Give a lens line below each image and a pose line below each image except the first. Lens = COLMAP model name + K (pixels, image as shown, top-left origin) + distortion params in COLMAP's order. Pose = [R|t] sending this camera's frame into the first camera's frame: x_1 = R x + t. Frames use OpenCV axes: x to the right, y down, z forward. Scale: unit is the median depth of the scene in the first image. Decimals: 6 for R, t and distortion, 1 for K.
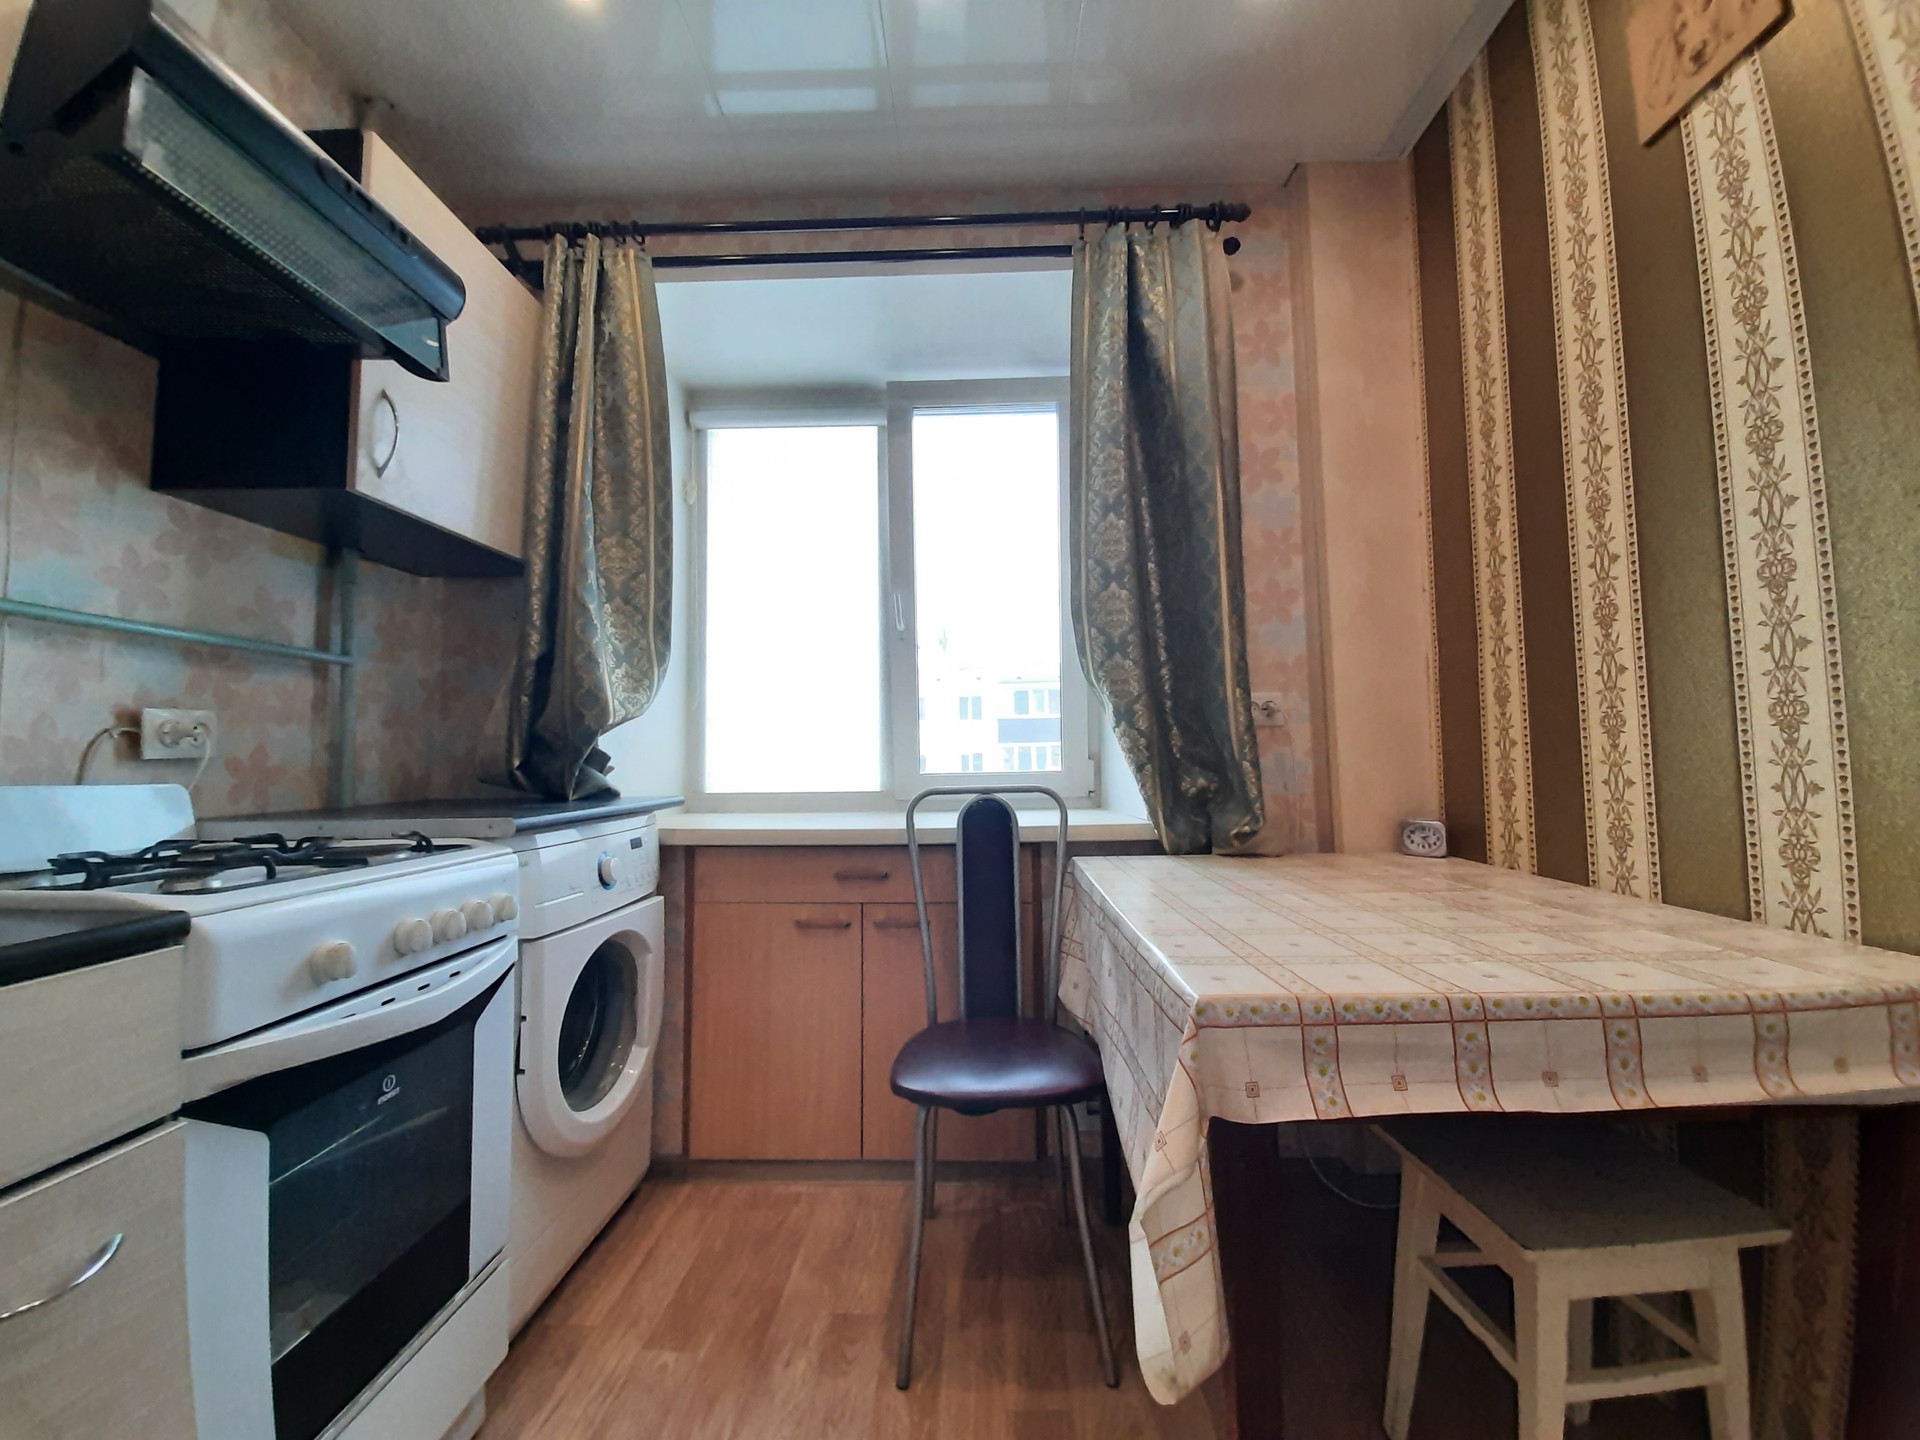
lens RADIAL K [[768.7, 0, 960.7], [0, 768.7, 709.0], [0, 0, 1]] dist [0.005606, -0.005061]
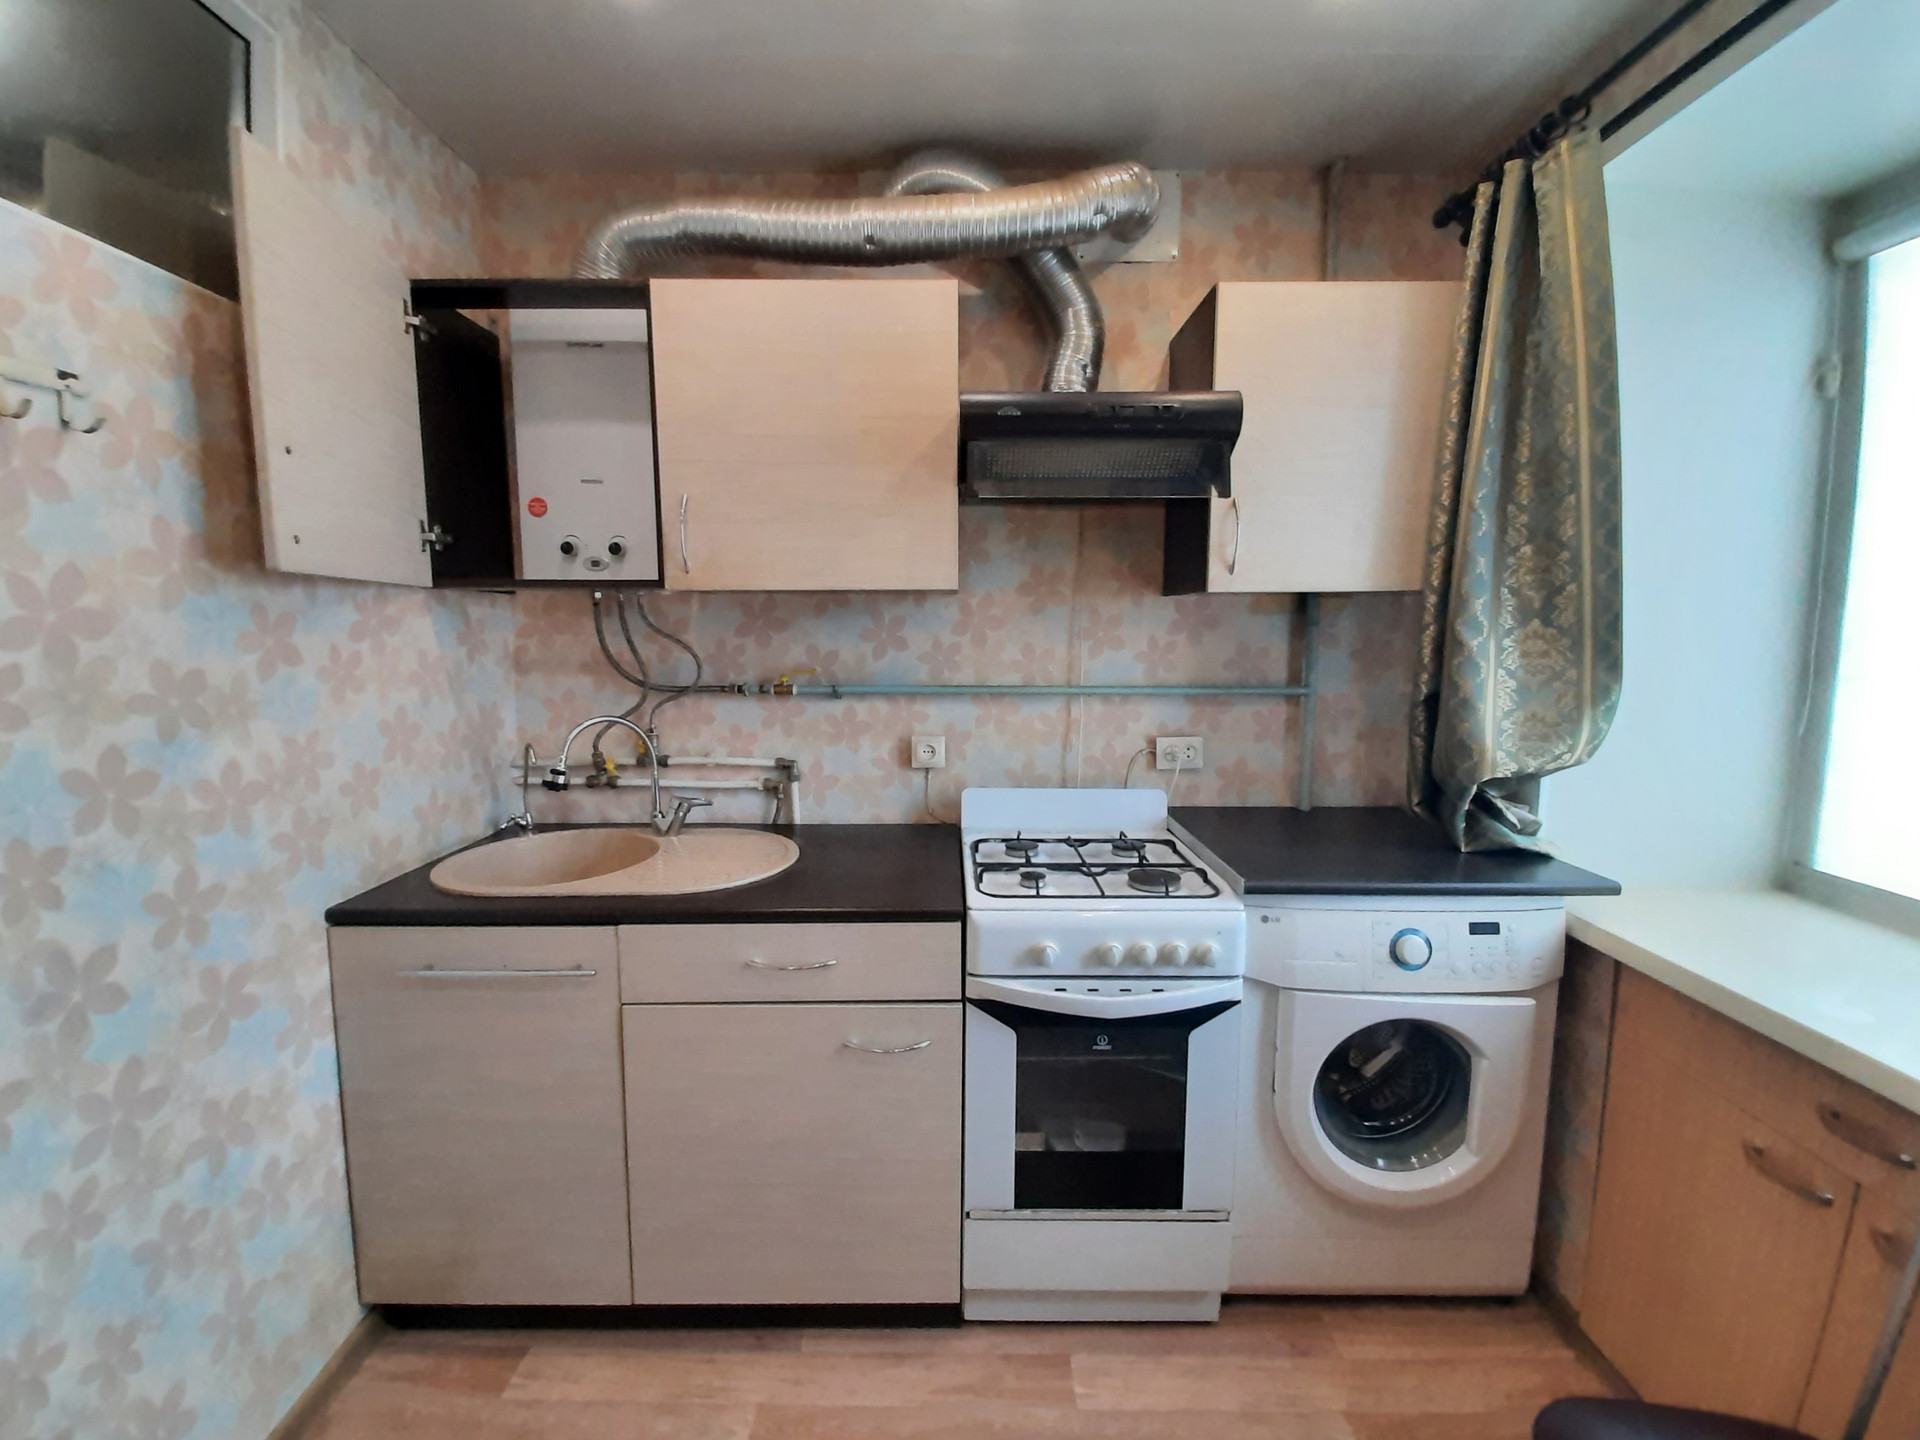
lens RADIAL K [[768.7, 0, 962.2], [0, 768.7, 715.5], [0, 0, 1]] dist [0.005606, -0.005061]
pose [[0.030596, 0.116425, -0.992728, 0.476633], [0.058451, 0.991285, 0.118057, -0.241606], [0.997821, -0.061638, 0.023524, 0.520062]]
